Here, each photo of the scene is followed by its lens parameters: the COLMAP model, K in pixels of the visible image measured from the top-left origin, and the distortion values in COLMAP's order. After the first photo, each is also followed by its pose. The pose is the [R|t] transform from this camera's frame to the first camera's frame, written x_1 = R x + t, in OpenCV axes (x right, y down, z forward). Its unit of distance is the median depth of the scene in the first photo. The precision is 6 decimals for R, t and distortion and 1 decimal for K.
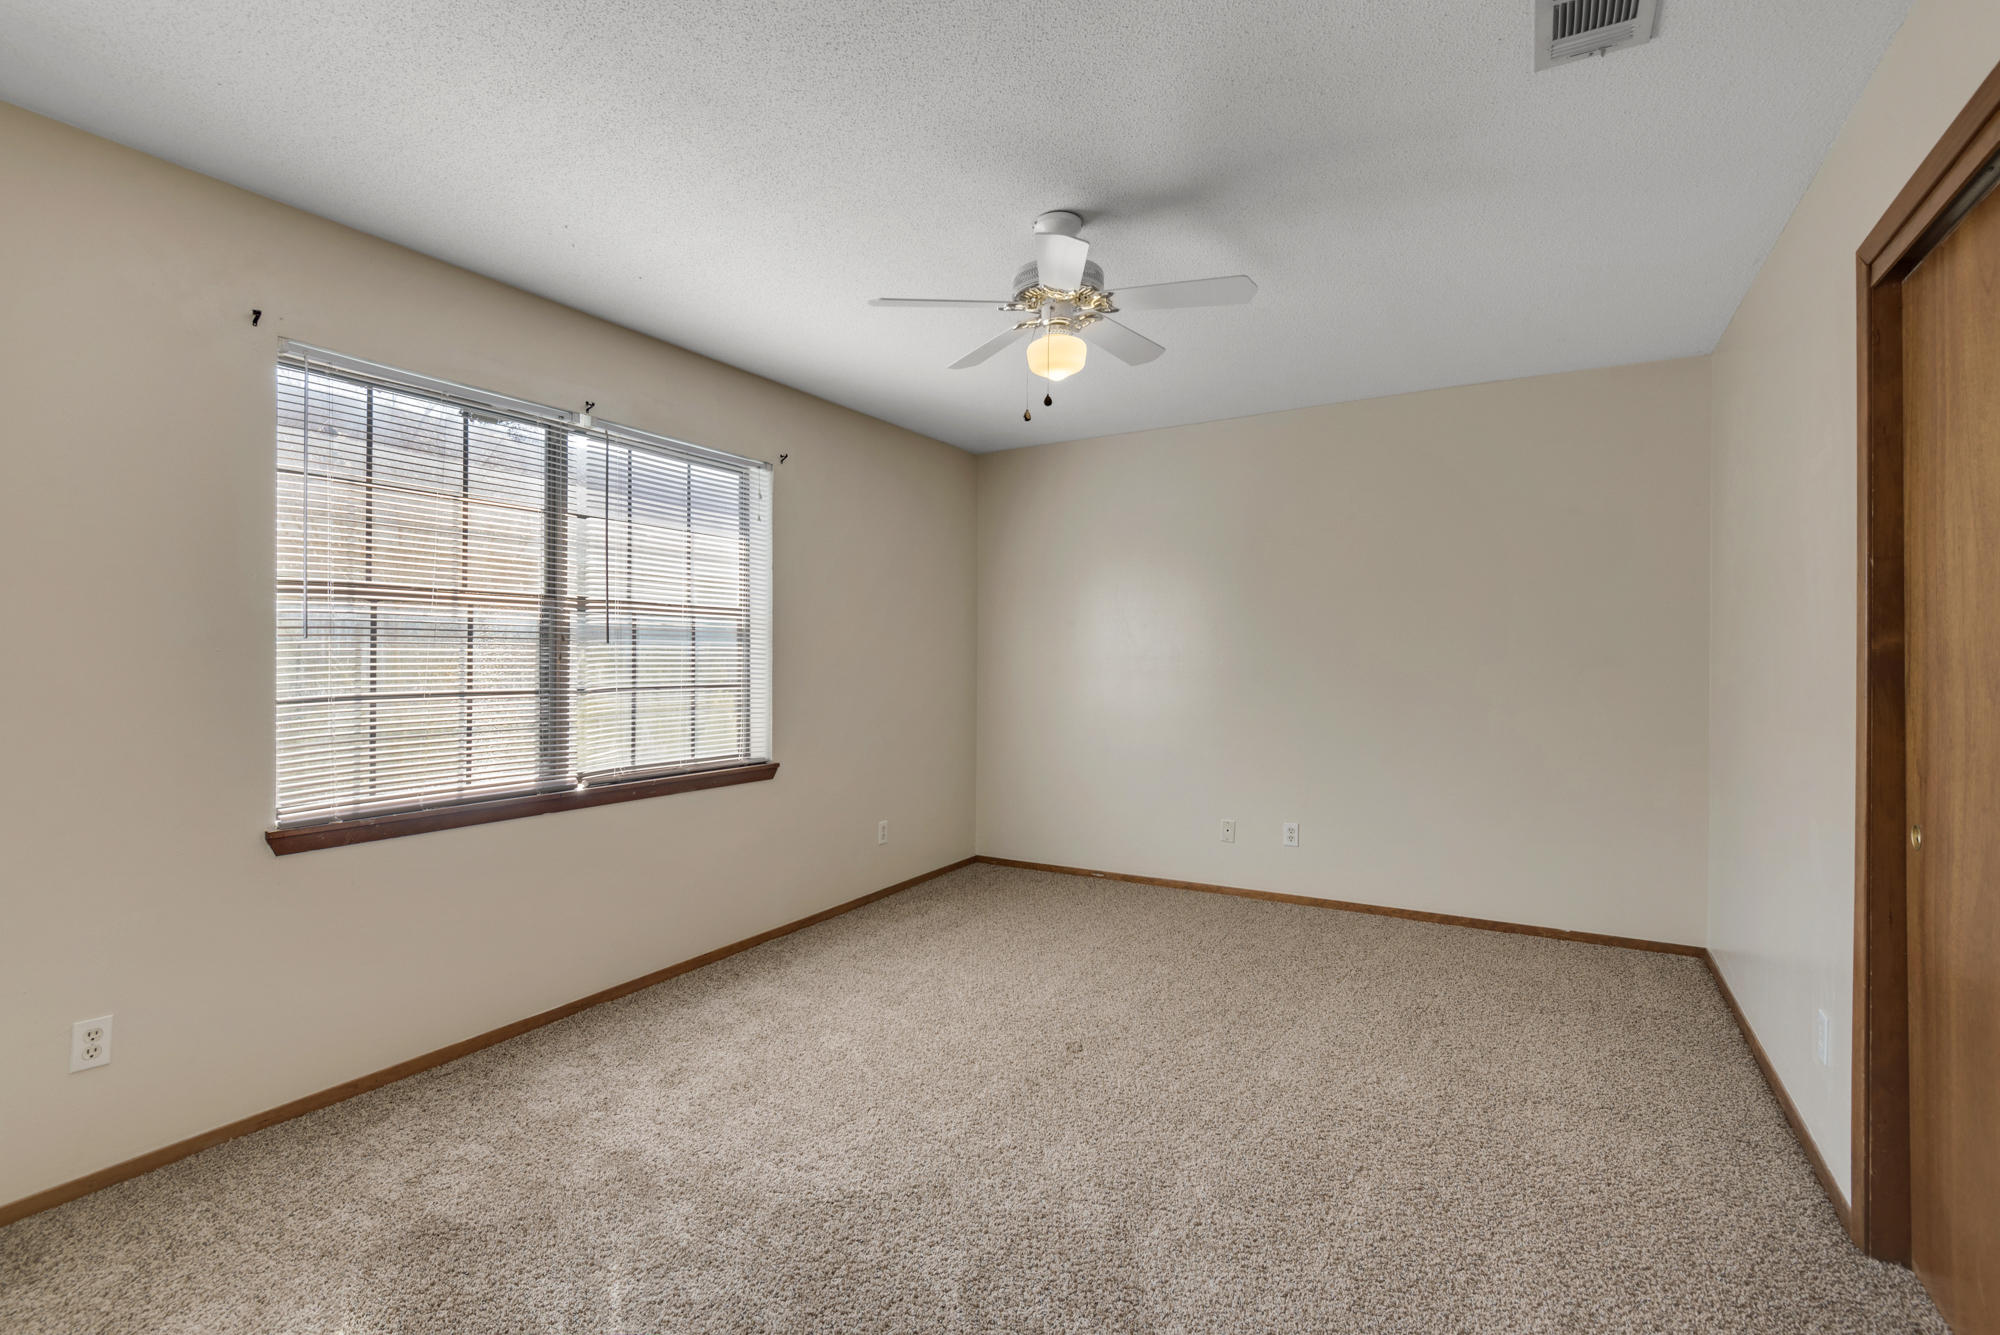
lens RADIAL K [[925.8, 0, 998.2], [0, 925.8, 649.7], [0, 0, 1]] dist [0.015528, -0.001894]
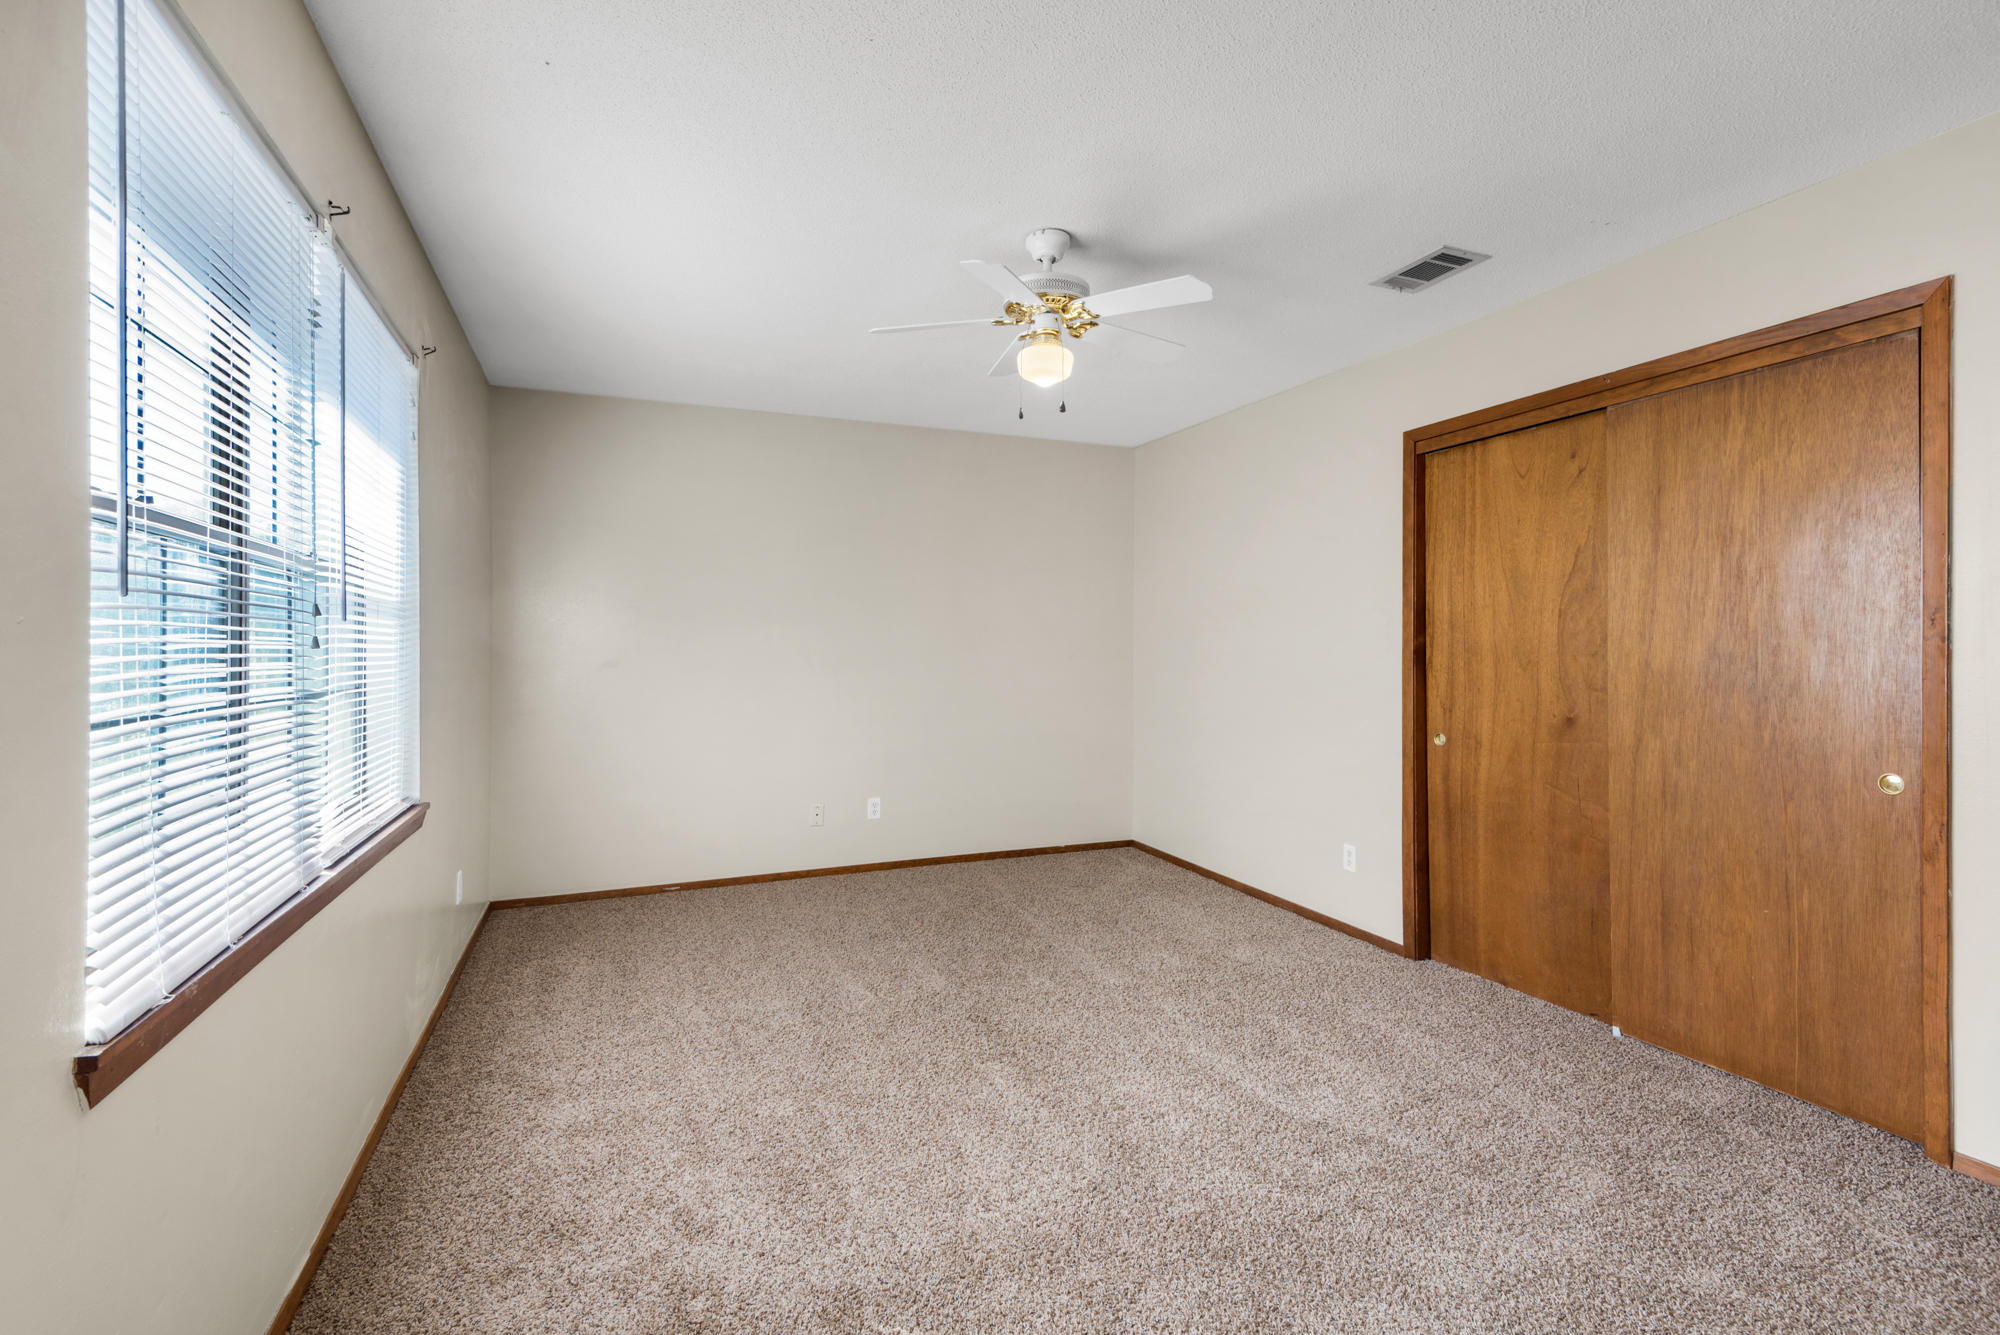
lens RADIAL K [[925.8, 0, 994.6], [0, 925.8, 656.2], [0, 0, 1]] dist [0.015528, -0.001894]
pose [[0.606349, -0.003921, 0.795189, -0.749107], [-0.008353, 0.999901, 0.011301, 0.006717], [-0.795154, -0.013495, 0.606257, 0.363250]]
